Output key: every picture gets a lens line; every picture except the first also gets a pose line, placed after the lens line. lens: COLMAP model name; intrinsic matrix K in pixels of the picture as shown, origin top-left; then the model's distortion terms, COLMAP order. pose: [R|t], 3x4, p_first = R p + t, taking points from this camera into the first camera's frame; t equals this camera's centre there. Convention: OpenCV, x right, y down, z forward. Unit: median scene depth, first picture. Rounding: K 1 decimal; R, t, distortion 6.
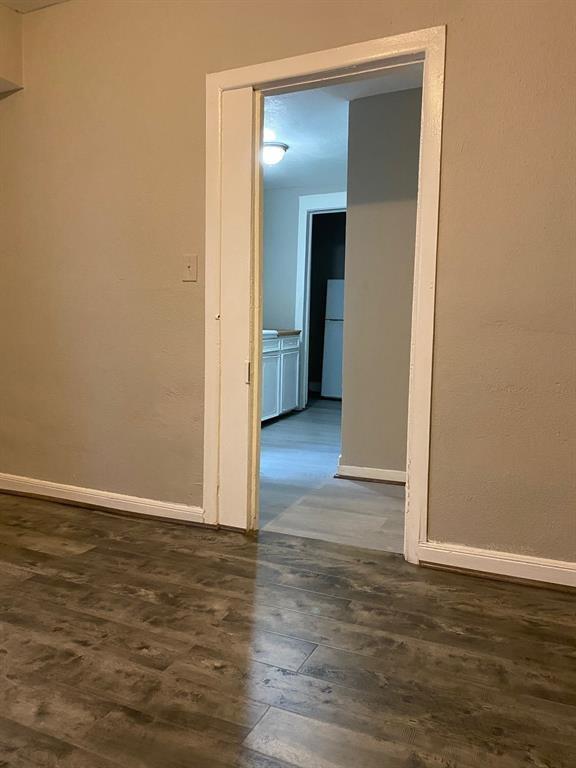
lens RADIAL K [[579.7, 0, 290.0], [0, 579.7, 379.1], [0, 0, 1]] dist [0.007118, -0.004750]
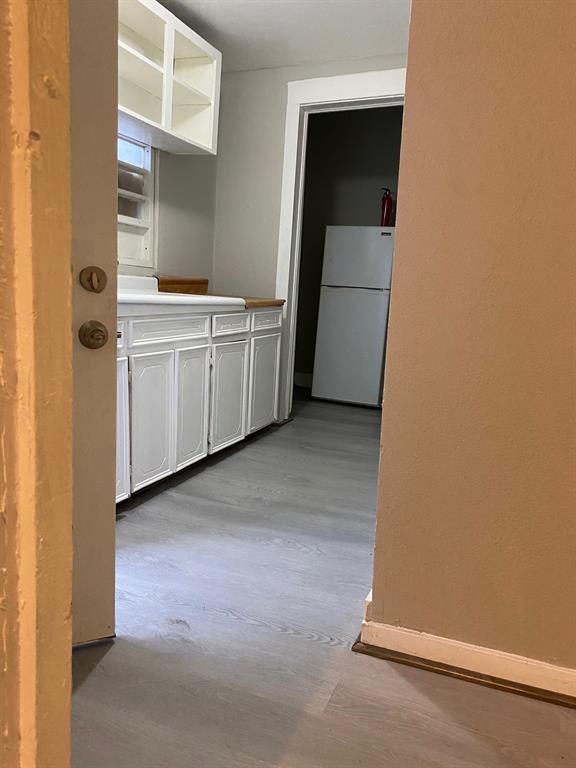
lens RADIAL K [[579.7, 0, 290.0], [0, 579.7, 379.1], [0, 0, 1]] dist [0.007118, -0.004750]
pose [[0.999201, 0.025717, 0.030579, 0.007372], [-0.027208, 0.998410, 0.049374, -0.029549], [-0.029261, -0.050167, 0.998312, 0.370966]]
